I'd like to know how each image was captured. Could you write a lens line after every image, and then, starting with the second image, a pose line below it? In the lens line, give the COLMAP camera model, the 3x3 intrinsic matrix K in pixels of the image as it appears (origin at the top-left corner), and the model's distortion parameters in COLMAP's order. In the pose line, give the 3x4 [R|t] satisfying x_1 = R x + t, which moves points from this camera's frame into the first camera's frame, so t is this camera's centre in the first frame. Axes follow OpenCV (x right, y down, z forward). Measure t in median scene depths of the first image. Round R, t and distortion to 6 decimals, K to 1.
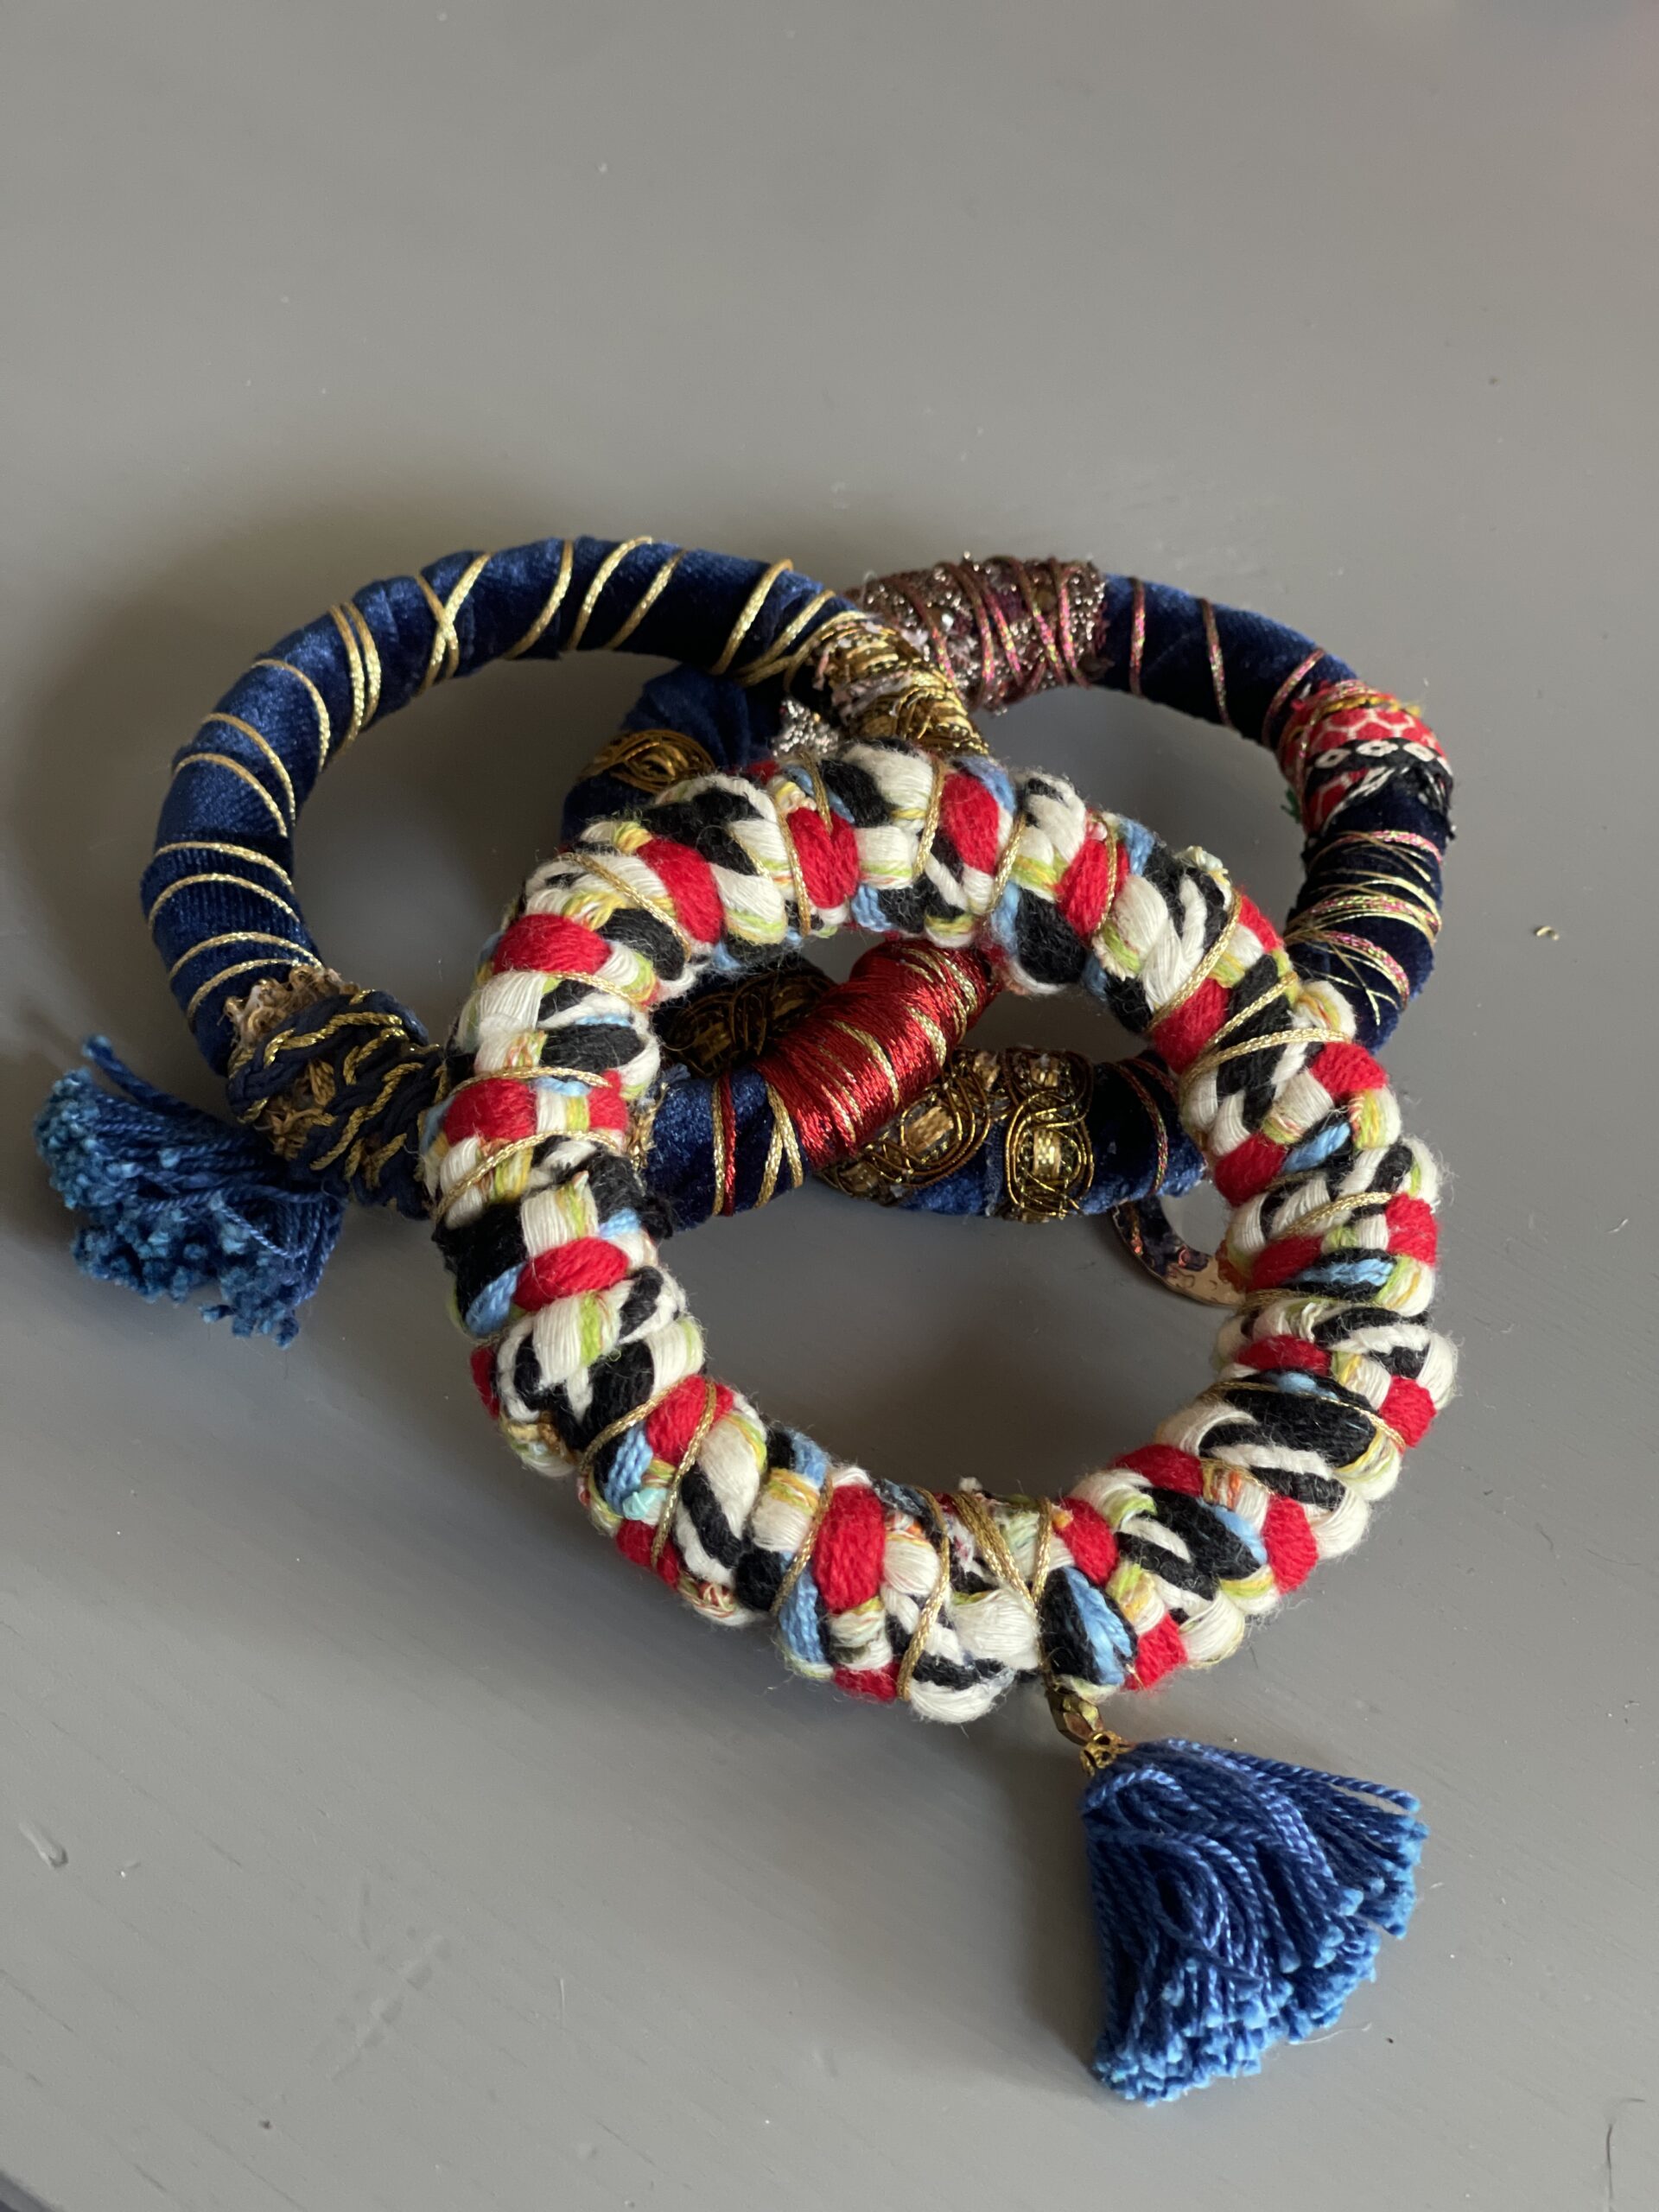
lens RADIAL K [[4135.7, 0, 829.5], [0, 4135.7, 1106.0], [0, 0, 1]] dist [-0.048745, -0.036147]
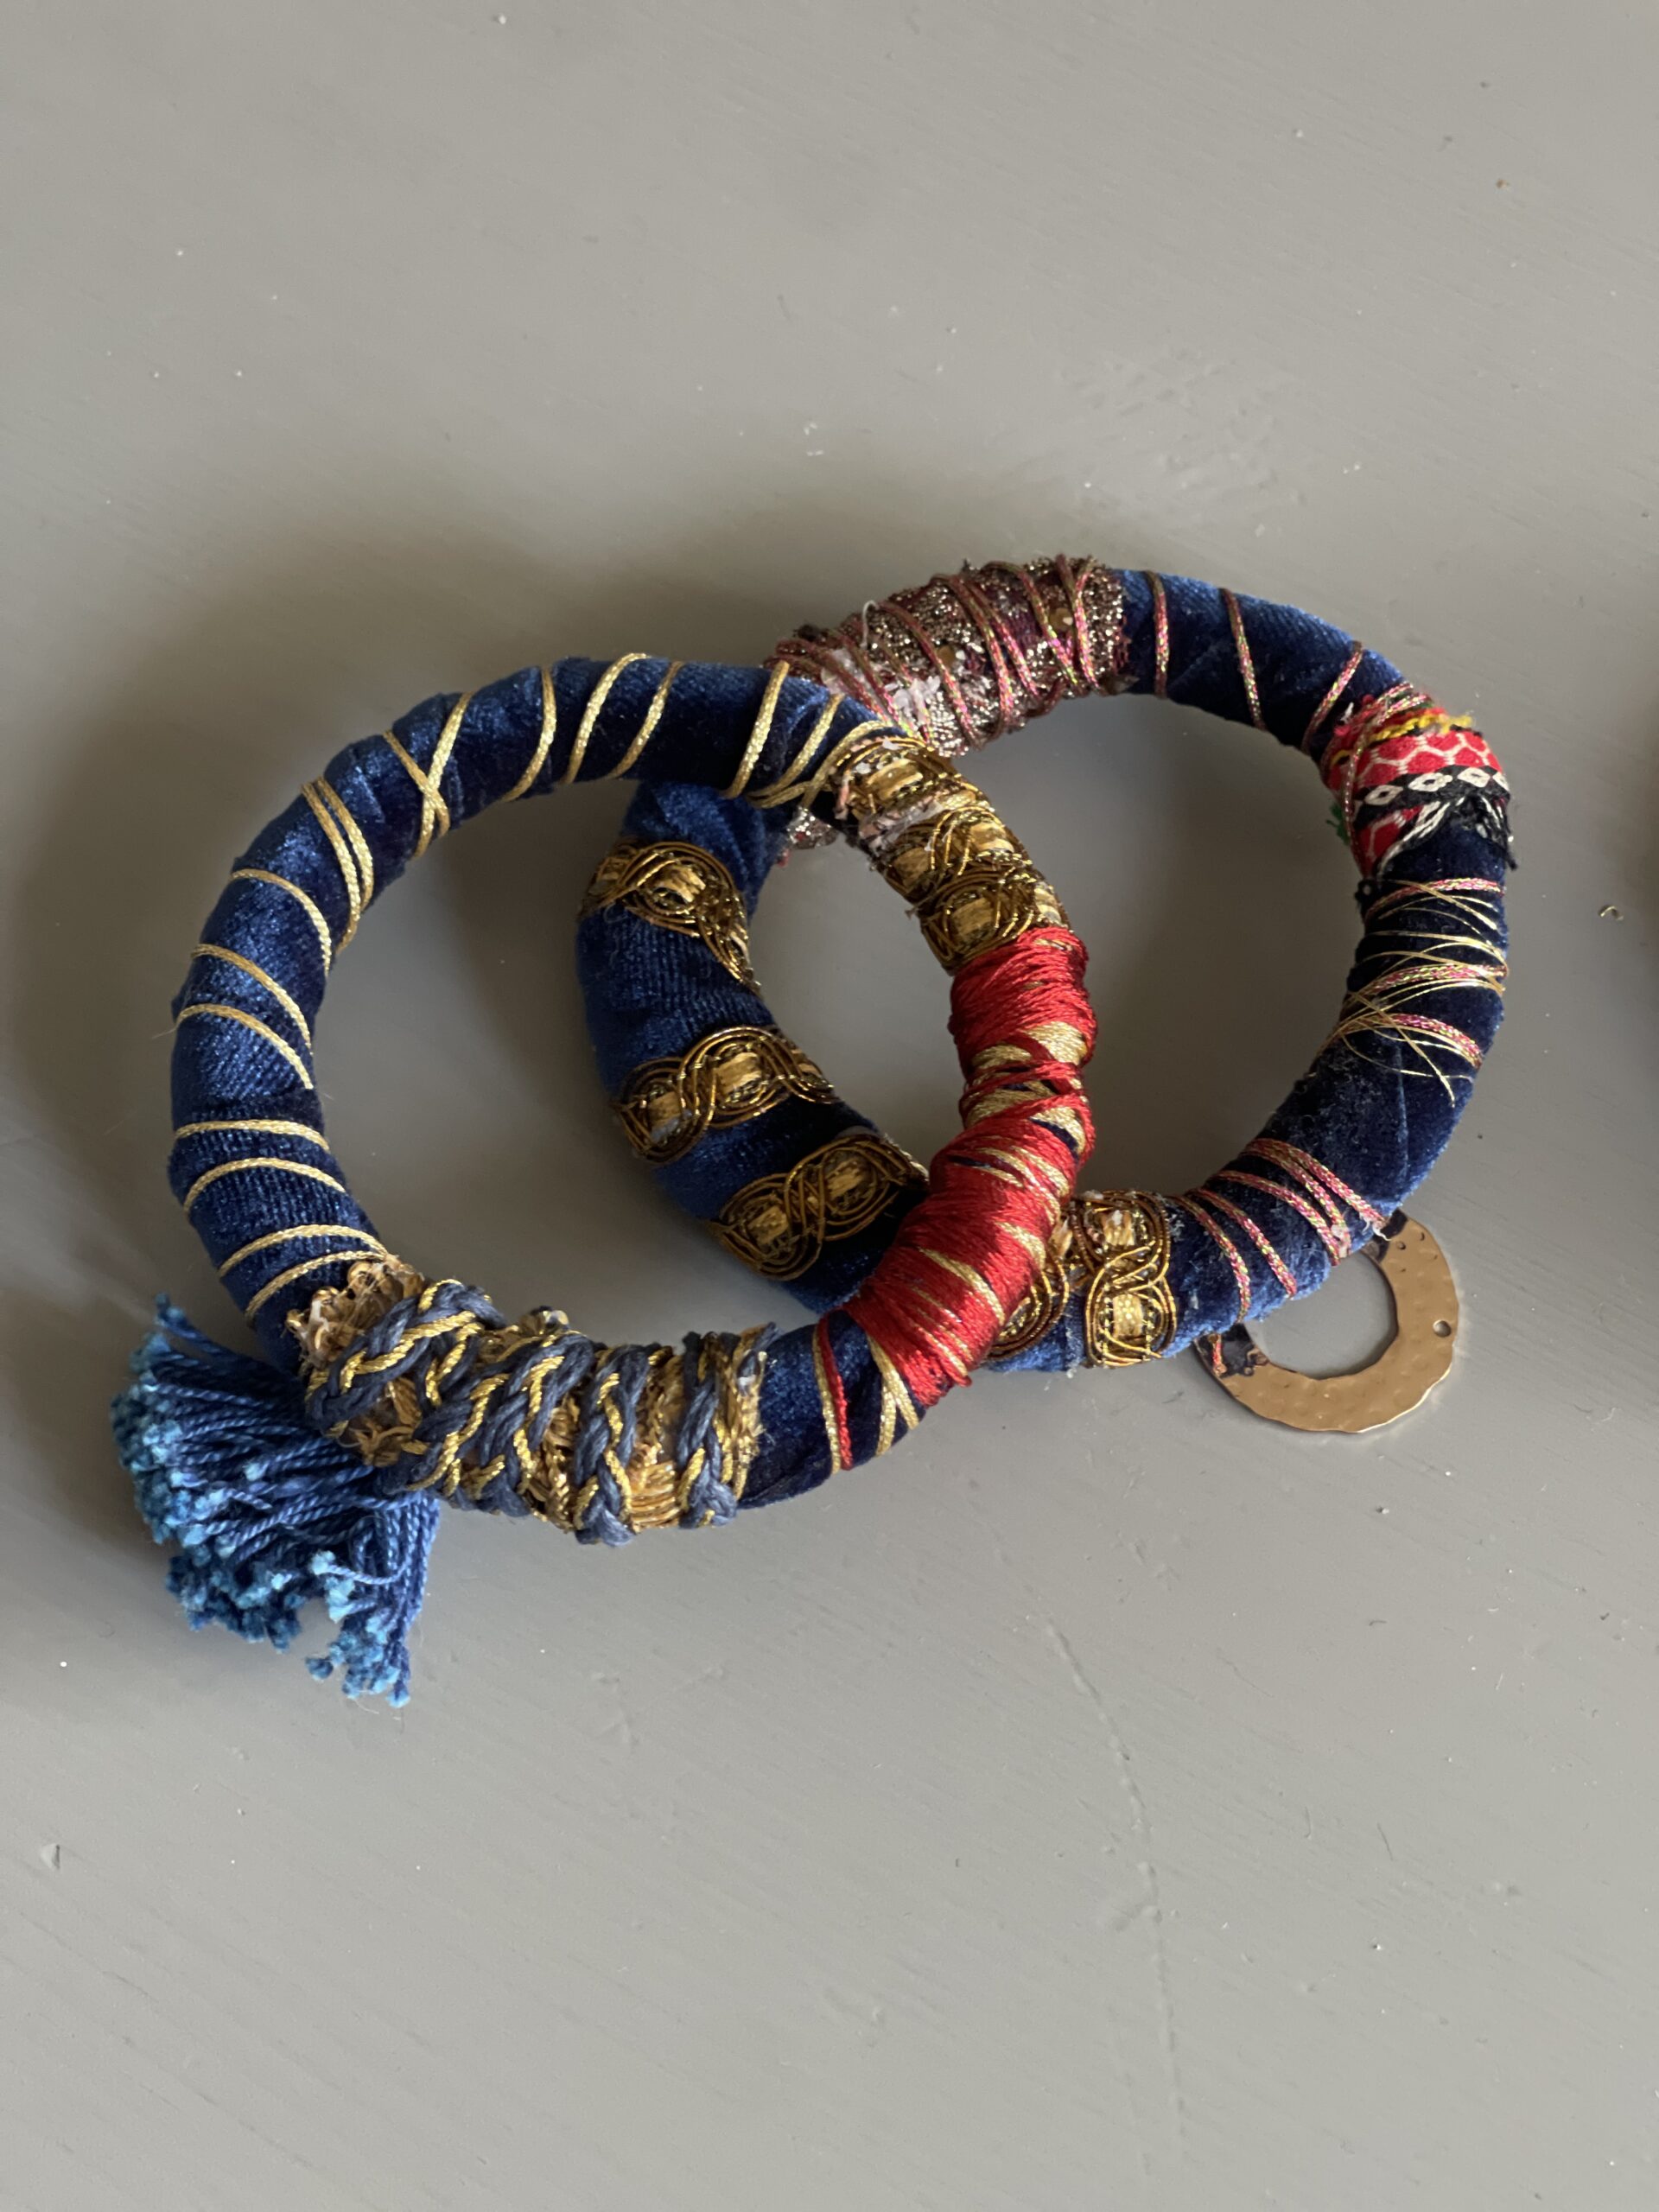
lens RADIAL K [[4135.7, 0, 829.5], [0, 4135.7, 1106.0], [0, 0, 1]] dist [-0.048745, -0.036147]
pose [[0.992394, -0.119772, 0.028436, -0.039221], [0.097522, 0.905885, 0.412143, -0.423644], [-0.075123, -0.406236, 0.910675, 0.123735]]
